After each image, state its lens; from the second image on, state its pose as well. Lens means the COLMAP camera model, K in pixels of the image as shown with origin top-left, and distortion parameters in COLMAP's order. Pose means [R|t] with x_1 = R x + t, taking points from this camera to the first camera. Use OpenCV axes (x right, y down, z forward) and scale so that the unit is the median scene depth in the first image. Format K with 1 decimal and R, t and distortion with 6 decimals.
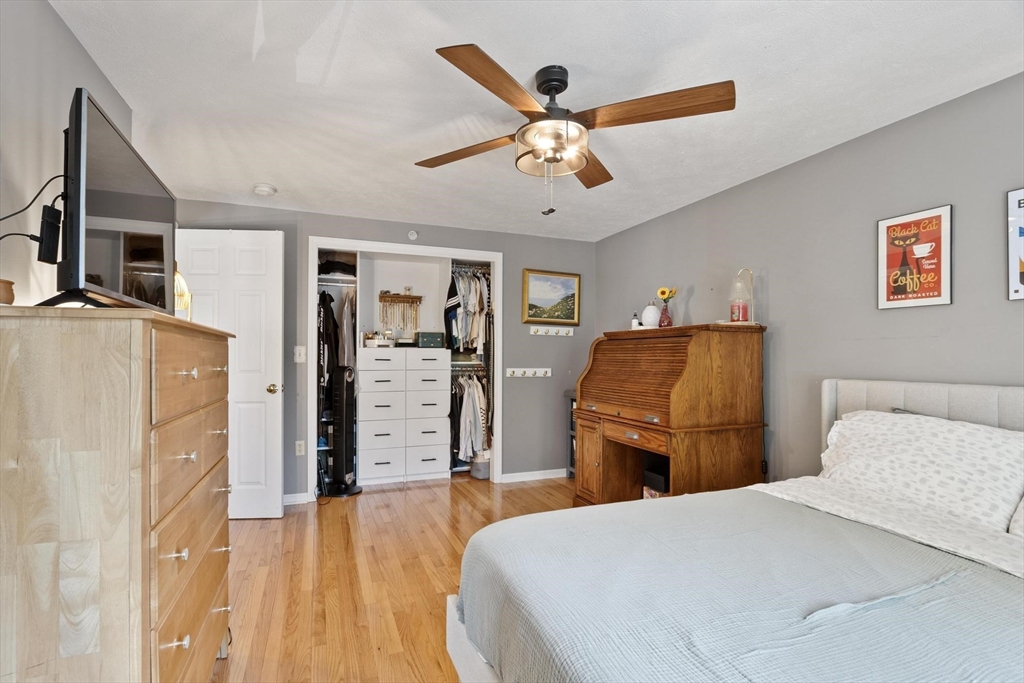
lens RADIAL K [[454.8, 0, 490.2], [0, 454.8, 350.9], [0, 0, 1]] dist [-0.013439, 0.000809]
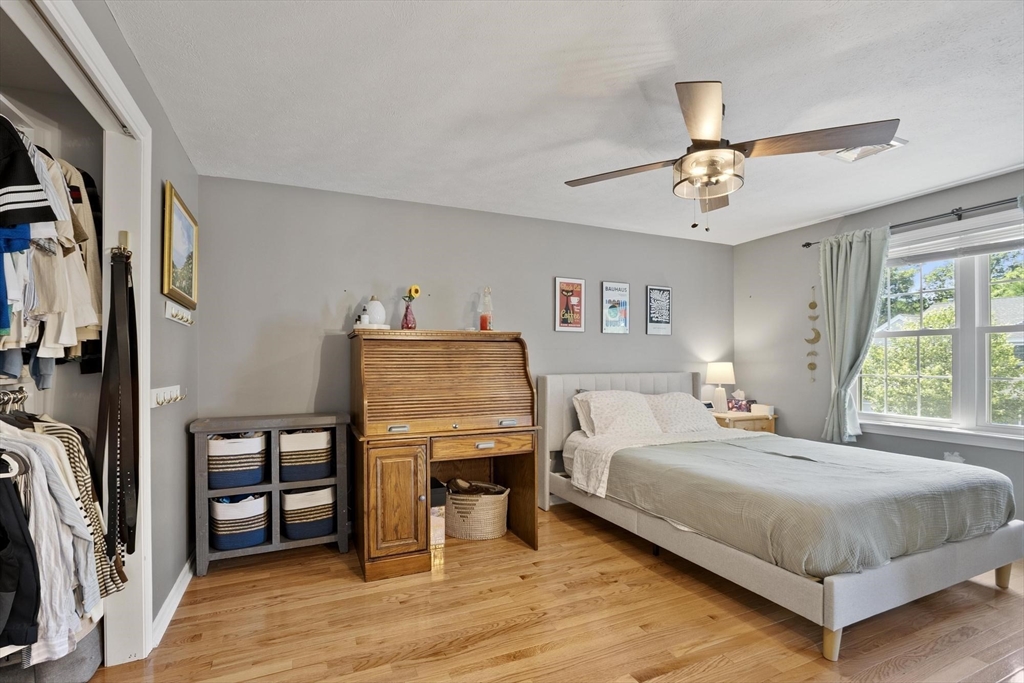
lens RADIAL K [[466.1, 0, 487.9], [0, 466.1, 352.5], [0, 0, 1]] dist [-0.011615, 0.000562]
pose [[-0.023504, 0.014612, 0.999617, -0.867882], [-0.008347, 0.999855, -0.014812, 0.012904], [-0.999689, -0.008691, -0.023379, 1.364529]]
